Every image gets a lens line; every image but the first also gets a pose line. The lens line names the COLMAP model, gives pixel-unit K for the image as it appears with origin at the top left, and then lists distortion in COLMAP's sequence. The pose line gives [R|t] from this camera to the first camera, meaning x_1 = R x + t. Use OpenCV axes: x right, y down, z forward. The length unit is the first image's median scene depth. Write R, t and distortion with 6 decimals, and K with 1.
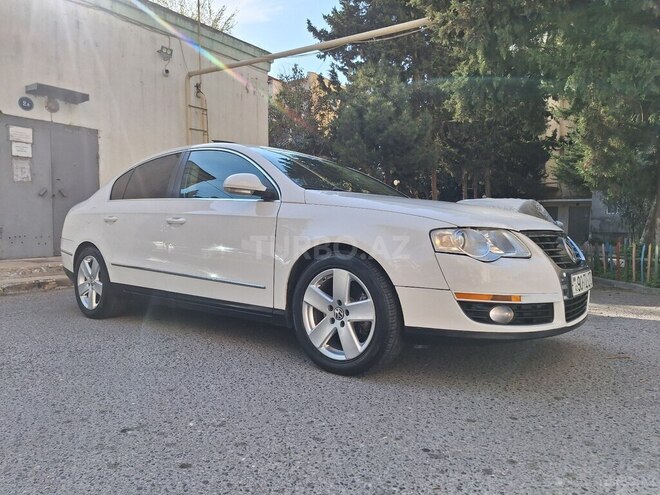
lens RADIAL K [[464.9, 0, 336.9], [0, 464.9, 249.8], [0, 0, 1]] dist [0.052270, -0.060580]
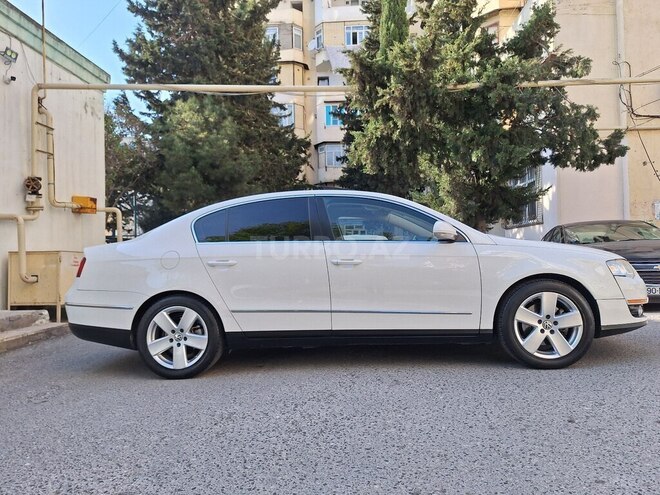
lens RADIAL K [[464.9, 0, 331.2], [0, 464.9, 240.6], [0, 0, 1]] dist [0.052270, -0.060580]
pose [[0.823792, -0.008037, 0.566836, -0.744762], [0.056468, 0.996090, -0.067941, -0.031809], [-0.564073, 0.087978, 0.821024, 0.102620]]
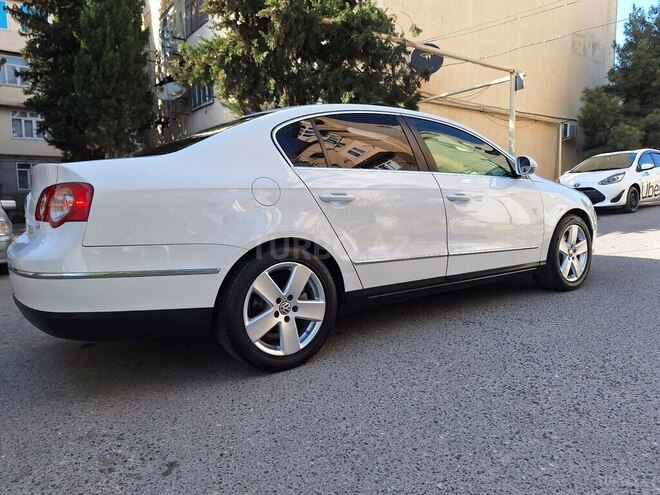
lens RADIAL K [[466.5, 0, 328.3], [0, 466.5, 246.6], [0, 0, 1]] dist [0.009436, -0.009718]
pose [[0.283006, -0.111185, 0.952652, -0.998423], [0.063523, 0.993250, 0.097052, -0.054425], [-0.957012, 0.033049, 0.288158, 0.747306]]
